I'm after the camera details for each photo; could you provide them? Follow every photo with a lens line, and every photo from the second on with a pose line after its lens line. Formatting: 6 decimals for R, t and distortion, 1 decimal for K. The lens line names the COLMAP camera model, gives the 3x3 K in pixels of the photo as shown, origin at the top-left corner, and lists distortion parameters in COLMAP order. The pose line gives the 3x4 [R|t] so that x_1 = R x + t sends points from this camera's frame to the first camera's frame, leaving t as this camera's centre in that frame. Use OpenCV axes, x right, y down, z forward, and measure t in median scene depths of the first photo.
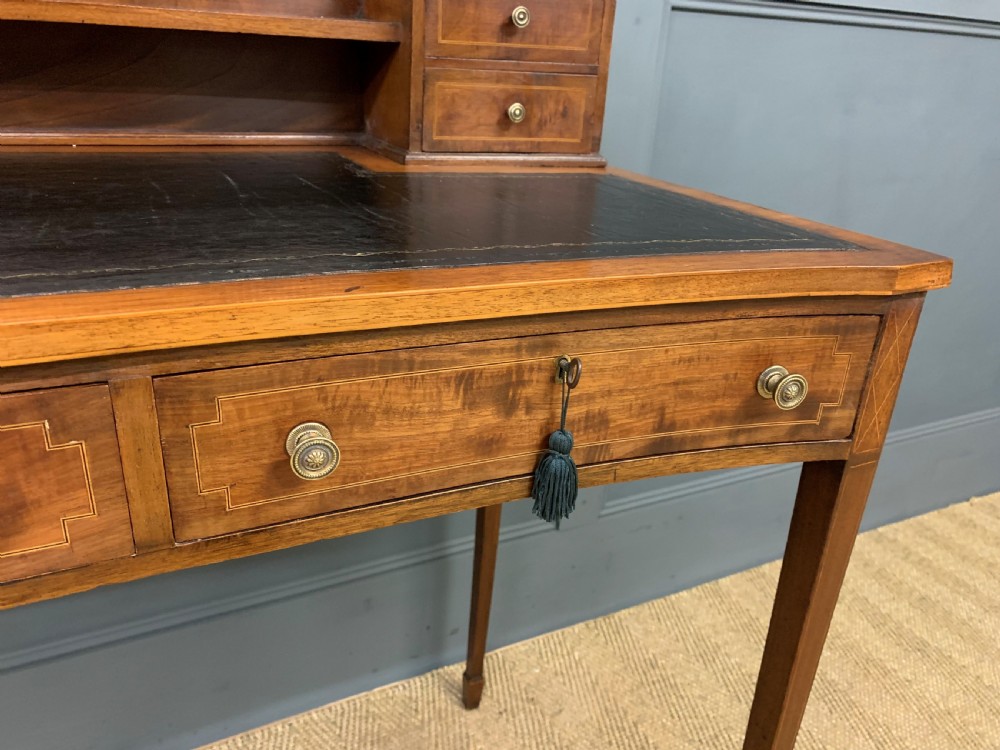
lens RADIAL K [[763.3, 0, 496.1], [0, 763.3, 381.9], [0, 0, 1]] dist [0.009634, -0.002478]
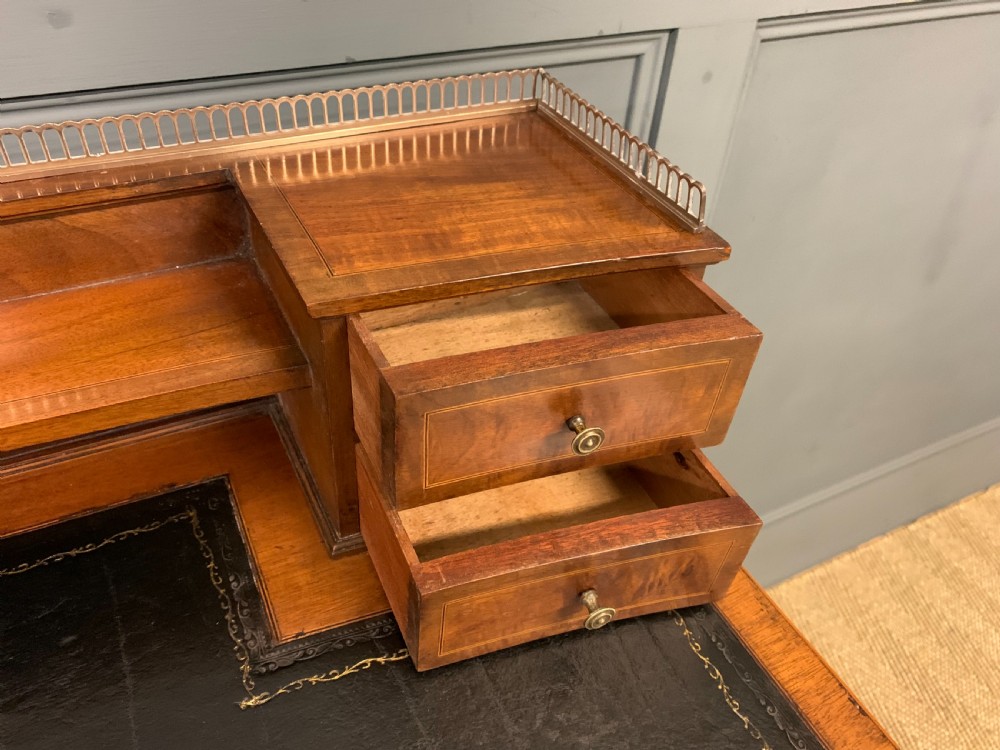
lens RADIAL K [[763.3, 0, 493.8], [0, 763.3, 378.5], [0, 0, 1]] dist [0.009634, -0.002478]
pose [[0.999977, 0.006730, 0.000277, 0.009548], [-0.006502, 0.953649, 0.300850, -0.631558], [0.001761, -0.300845, 0.953672, 0.474641]]
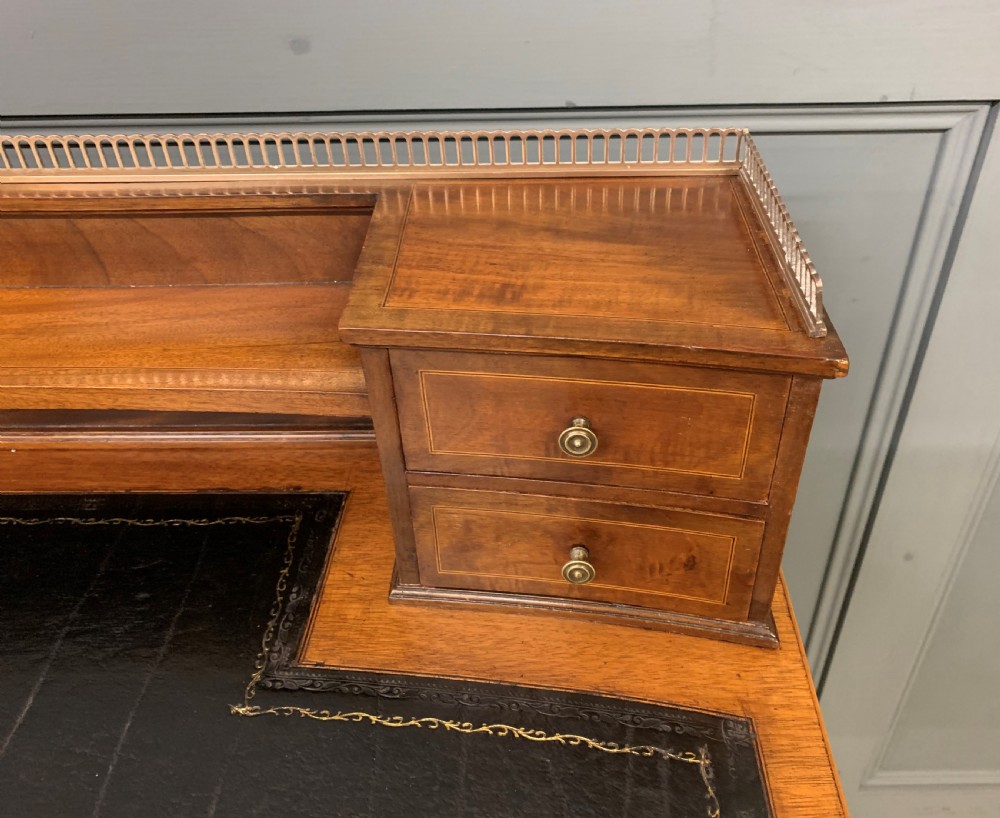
lens RADIAL K [[841.9, 0, 558.2], [0, 841.9, 399.9], [0, 0, 1]] dist [0.014506, -0.010643]
pose [[0.893386, 0.219482, -0.392032, 0.224104], [-0.122636, 0.958550, 0.257182, -0.639342], [0.432229, -0.181686, 0.883271, 0.531936]]
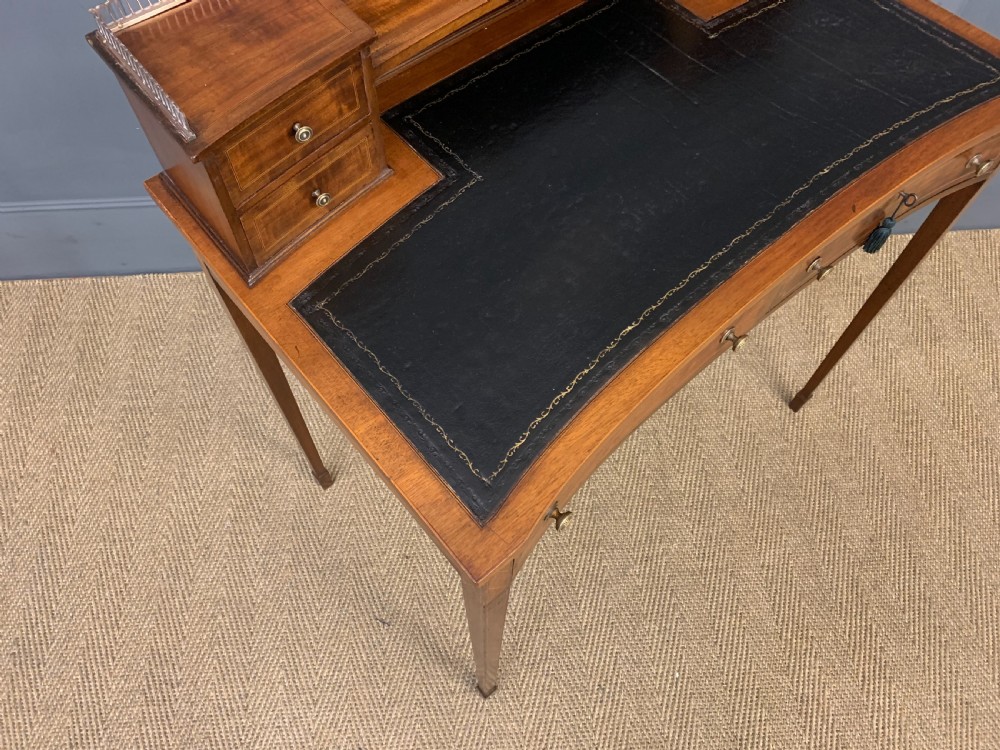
lens RADIAL K [[763.3, 0, 490.3], [0, 763.3, 362.6], [0, 0, 1]] dist [0.009634, -0.002478]
pose [[0.920617, 0.313269, -0.233080, -0.075386], [-0.117921, 0.792115, 0.598872, -0.521411], [0.372234, -0.523847, 0.766176, -0.749511]]
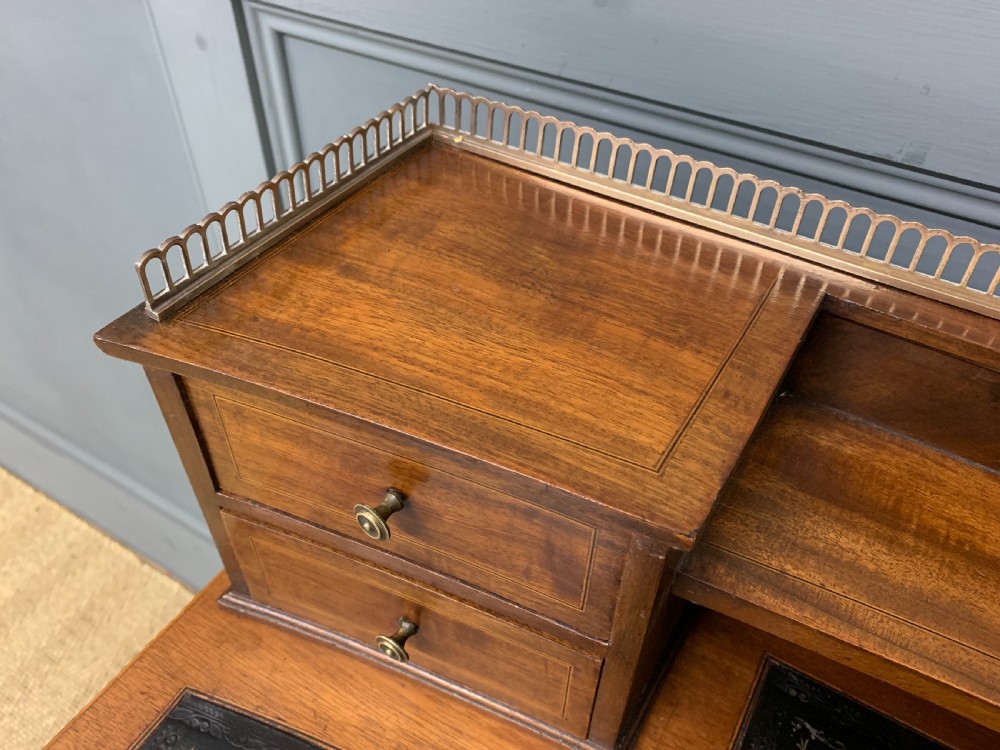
lens RADIAL K [[763.3, 0, 508.6], [0, 763.3, 380.3], [0, 0, 1]] dist [0.009634, -0.002478]
pose [[0.534255, 0.556333, -0.636448, -0.654974], [-0.330866, 0.830458, 0.448182, -0.601403], [0.777881, -0.028865, 0.627748, 0.366270]]
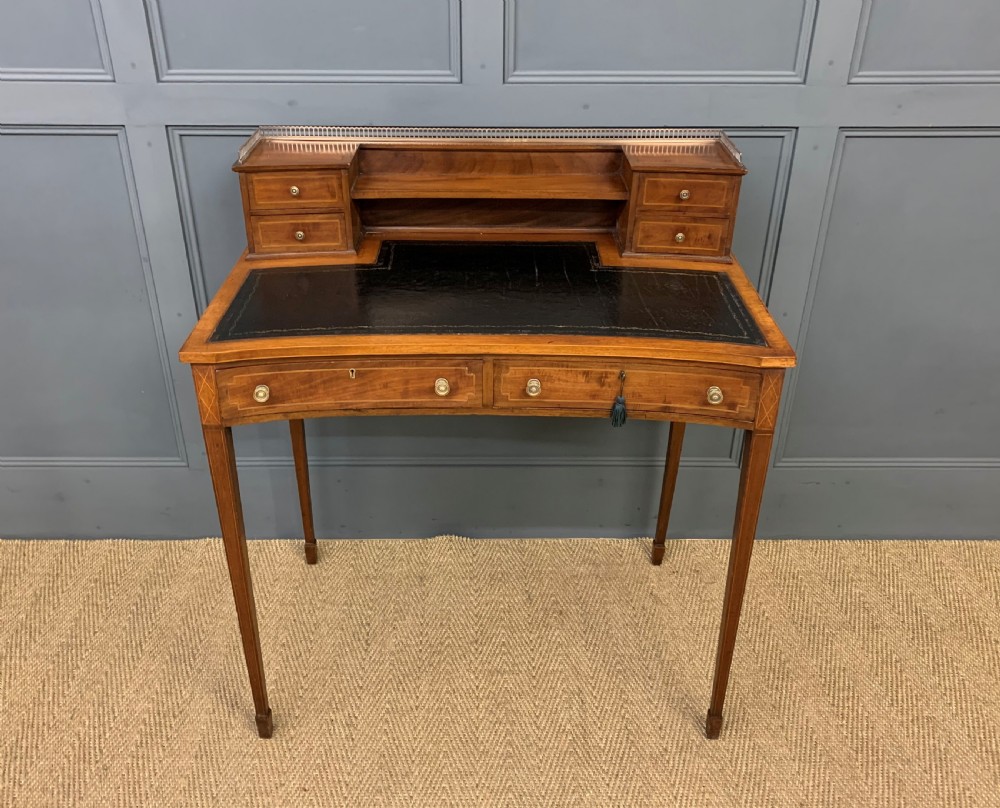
lens RADIAL K [[912.9, 0, 485.3], [0, 912.9, 382.9], [0, 0, 1]] dist [0.009205, 0.000000]
pose [[0.890396, 0.178346, -0.418792, 0.668794], [-0.138700, 0.982597, 0.123556, -0.212534], [0.433540, -0.051927, 0.899637, -1.446938]]
